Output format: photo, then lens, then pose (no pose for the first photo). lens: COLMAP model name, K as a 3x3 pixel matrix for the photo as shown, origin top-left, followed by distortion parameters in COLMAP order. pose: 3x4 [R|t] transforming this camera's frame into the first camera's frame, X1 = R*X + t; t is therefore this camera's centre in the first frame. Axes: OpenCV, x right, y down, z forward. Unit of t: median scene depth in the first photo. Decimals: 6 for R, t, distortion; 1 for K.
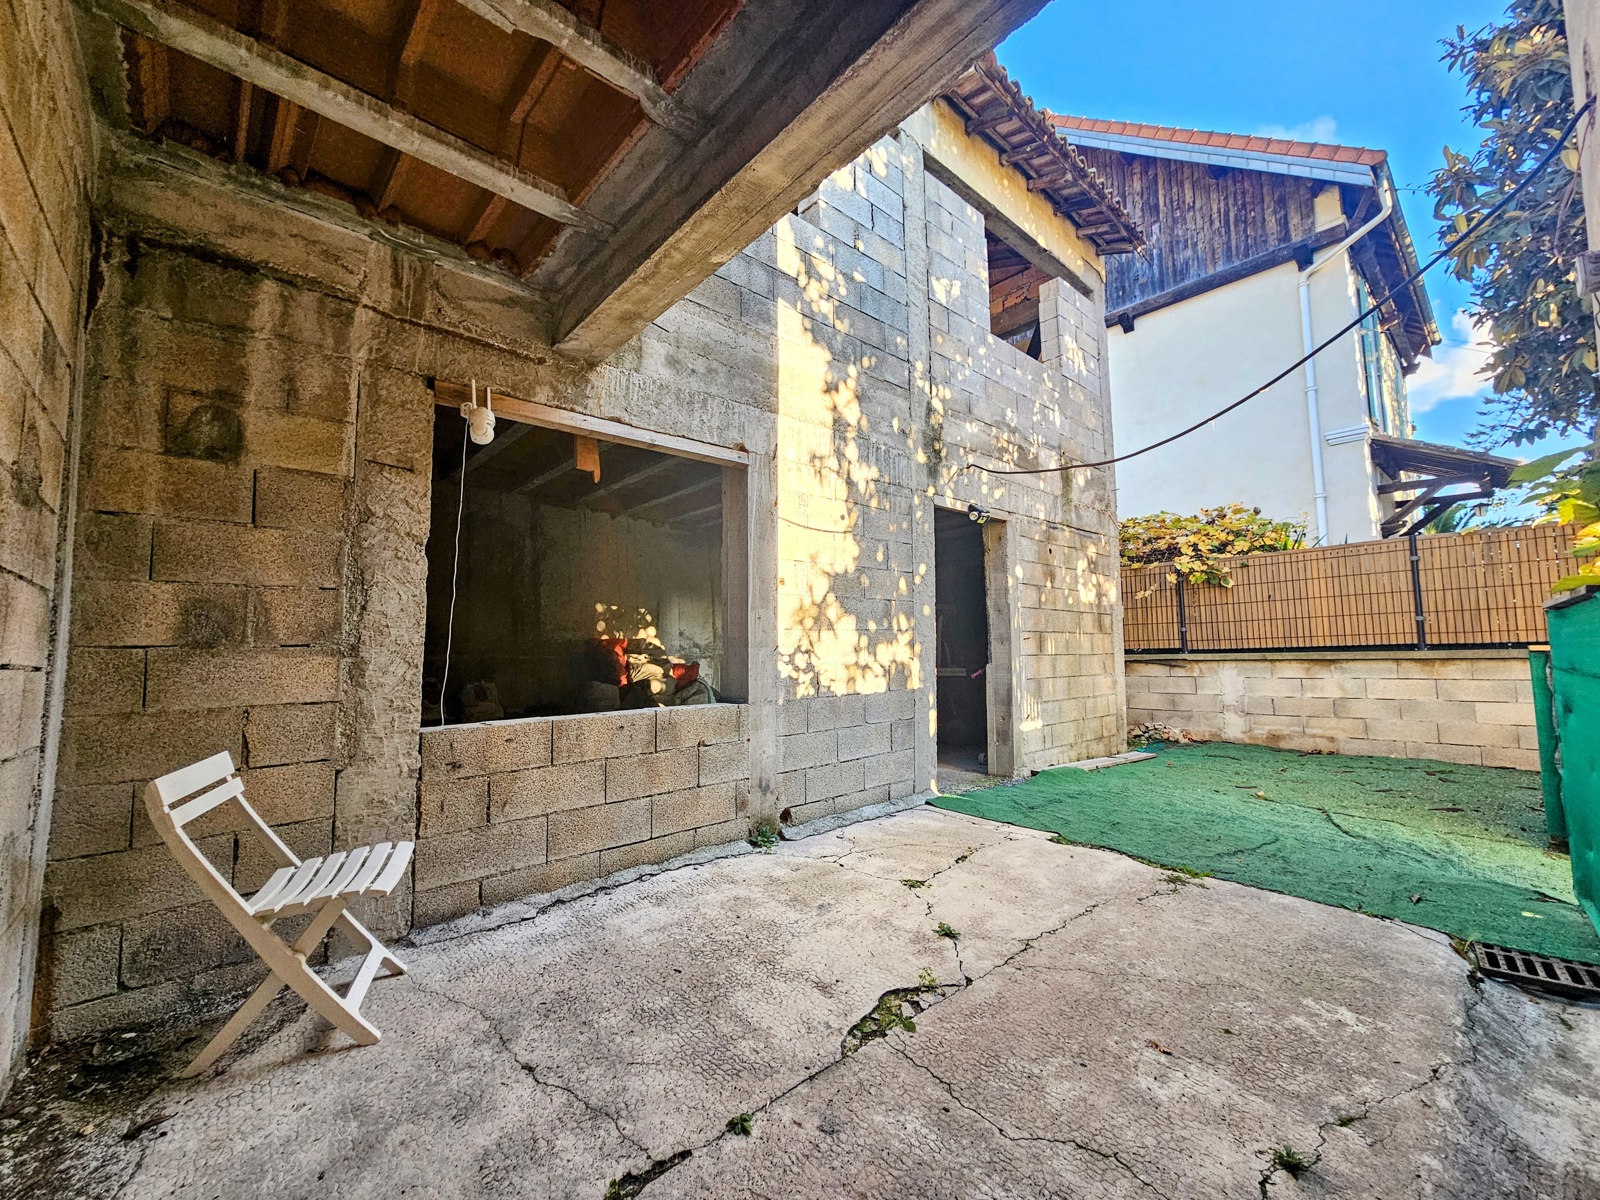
lens RADIAL K [[646.1, 0, 808.5], [0, 646.1, 589.5], [0, 0, 1]] dist [0.001351, -0.001417]
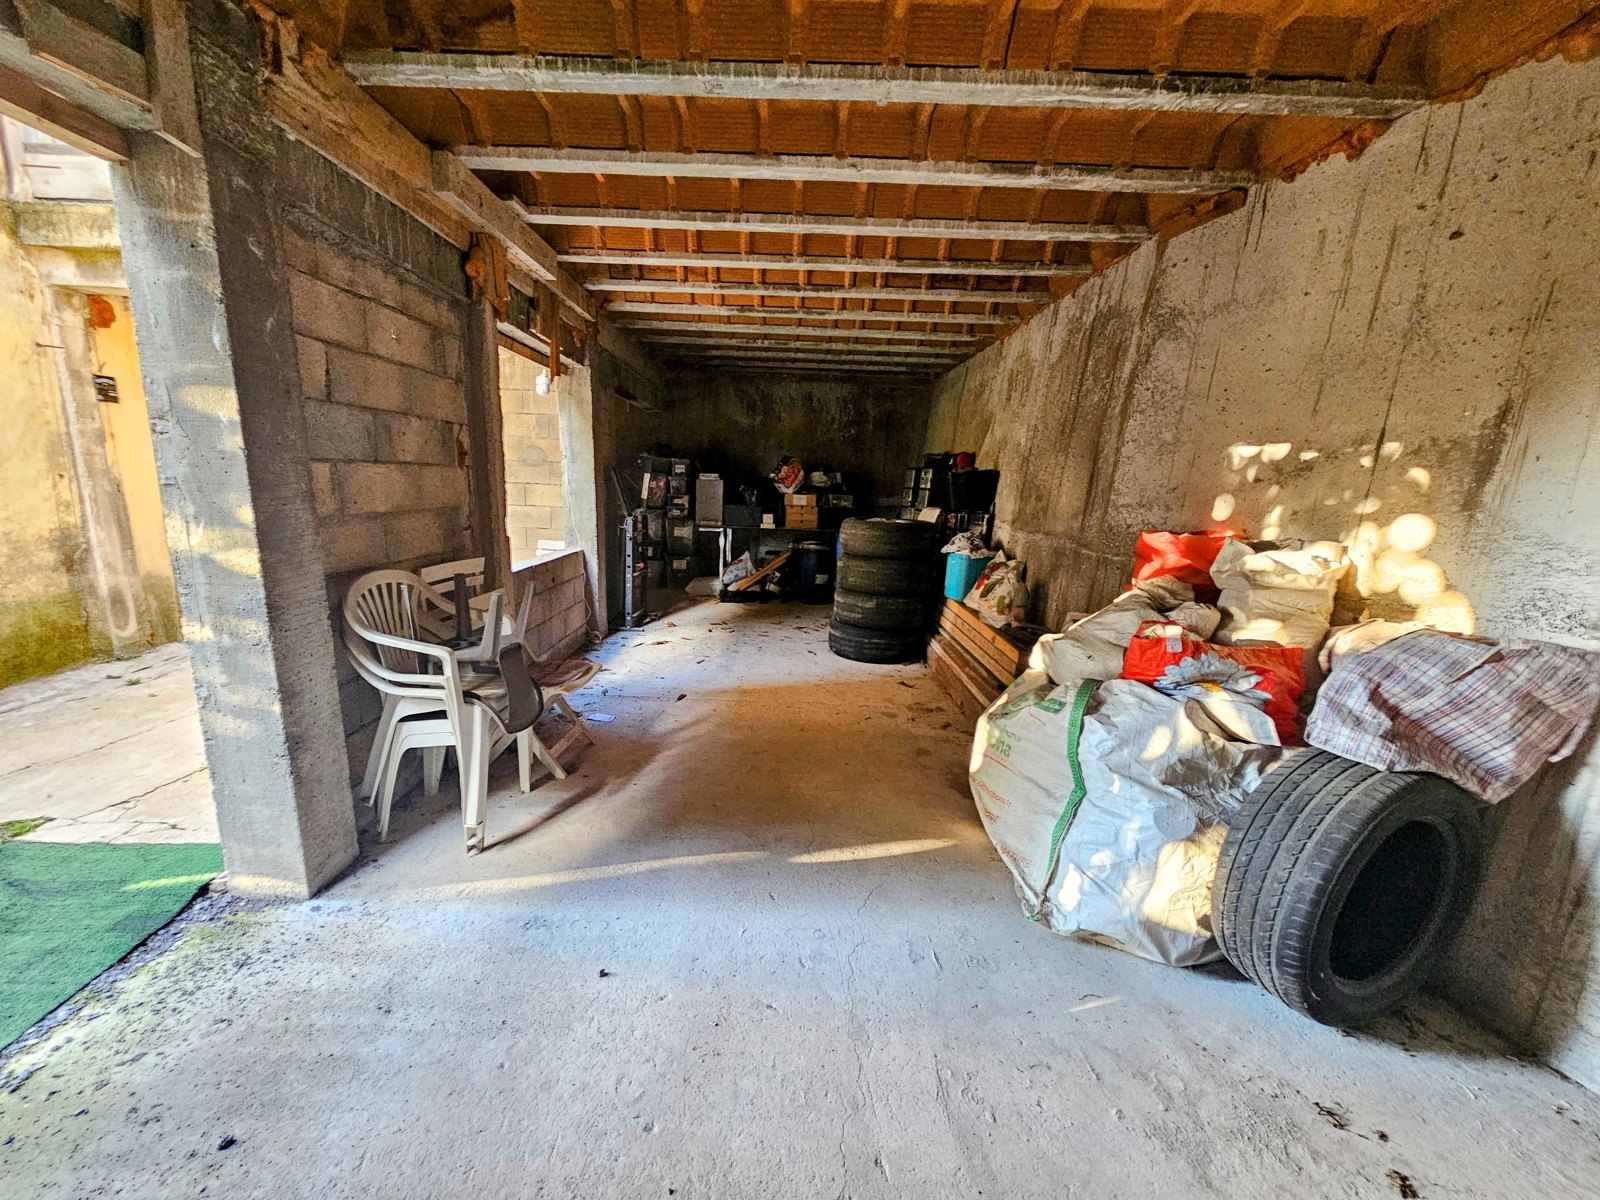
lens RADIAL K [[646.1, 0, 804.2], [0, 646.1, 600.4], [0, 0, 1]] dist [0.001351, -0.001417]
pose [[-0.676175, 0.122699, -0.726452, 0.261221], [0.037816, 0.990515, 0.132101, 0.078248], [0.735770, 0.061852, -0.674401, 1.783900]]
